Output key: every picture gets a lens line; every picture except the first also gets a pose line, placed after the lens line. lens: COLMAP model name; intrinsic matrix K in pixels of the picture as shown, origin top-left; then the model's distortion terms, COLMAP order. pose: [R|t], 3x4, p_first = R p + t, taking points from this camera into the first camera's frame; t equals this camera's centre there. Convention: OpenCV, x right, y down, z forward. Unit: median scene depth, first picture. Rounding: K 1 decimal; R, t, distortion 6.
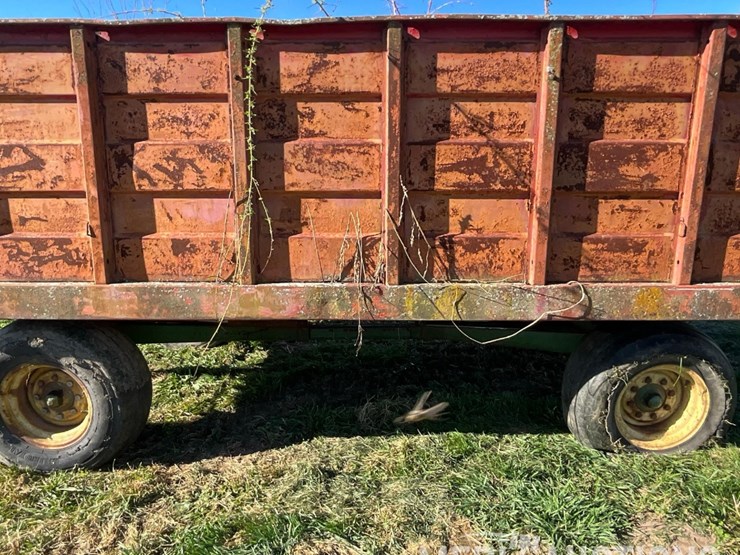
lens RADIAL K [[503.6, 0, 369.9], [0, 503.6, 278.8], [0, 0, 1]] dist [-0.005752, 0.000184]
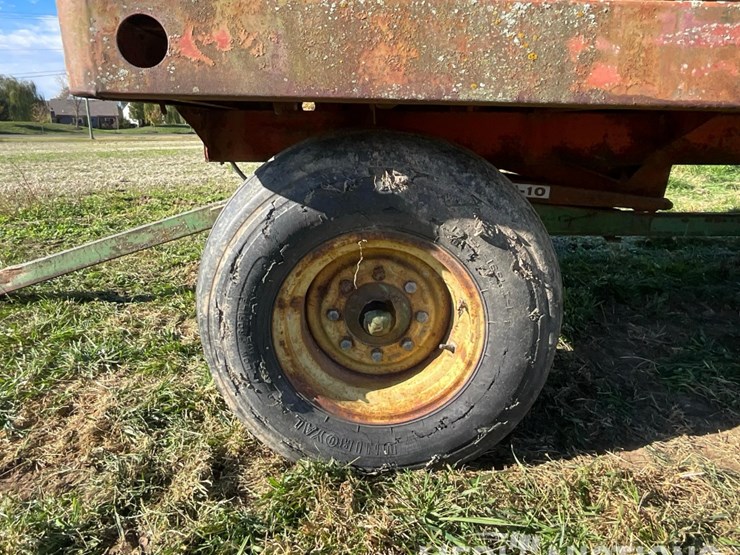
lens RADIAL K [[503.6, 0, 369.9], [0, 503.6, 278.8], [0, 0, 1]] dist [-0.005752, 0.000184]
pose [[0.999845, 0.012478, 0.012424, -0.738645], [-0.013862, 0.992869, 0.118402, 0.169400], [-0.010858, -0.118556, 0.992888, 0.623792]]
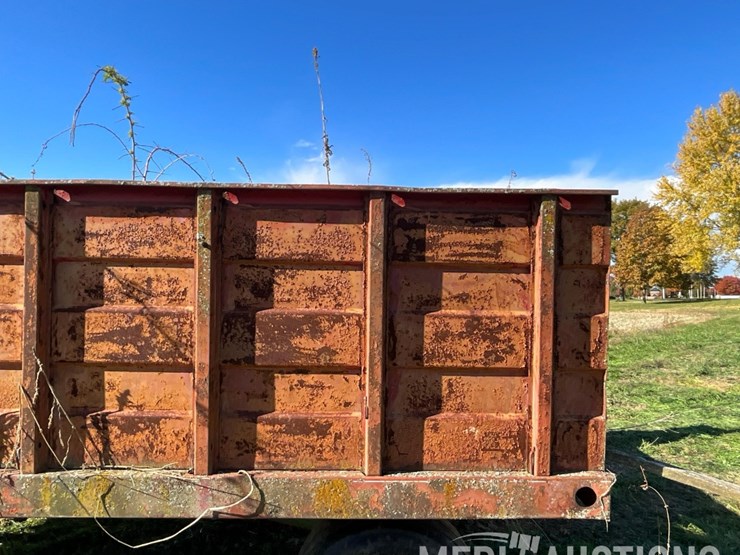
lens RADIAL K [[503.6, 0, 369.9], [0, 503.6, 278.8], [0, 0, 1]] dist [-0.005752, 0.000184]
pose [[0.999594, 0.014776, 0.024379, 0.594323], [-0.009549, 0.979327, -0.202058, -0.143061], [-0.026860, 0.201743, 0.979070, 0.093274]]
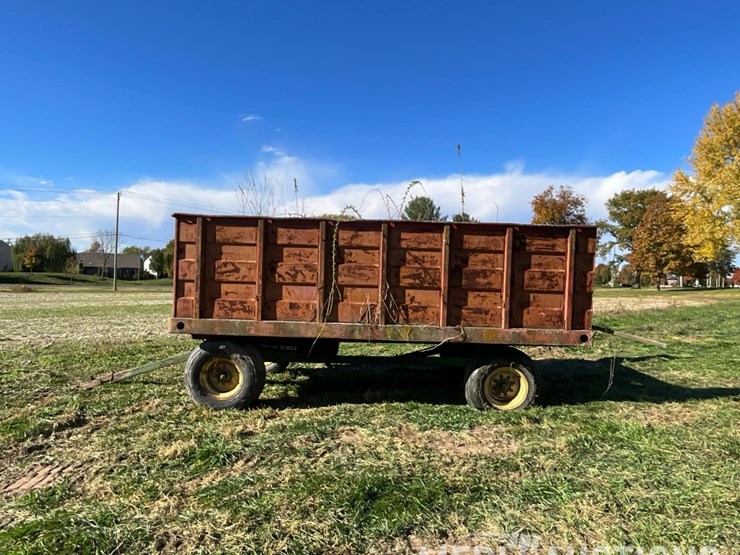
lens RADIAL K [[502.4, 0, 369.1], [0, 502.4, 279.4], [0, 0, 1]] dist [0.009153, -0.018604]
pose [[0.999541, 0.029840, -0.005135, -0.009917], [-0.030279, 0.984907, -0.170414, 0.205798], [-0.000028, 0.170491, 0.985359, -1.360858]]
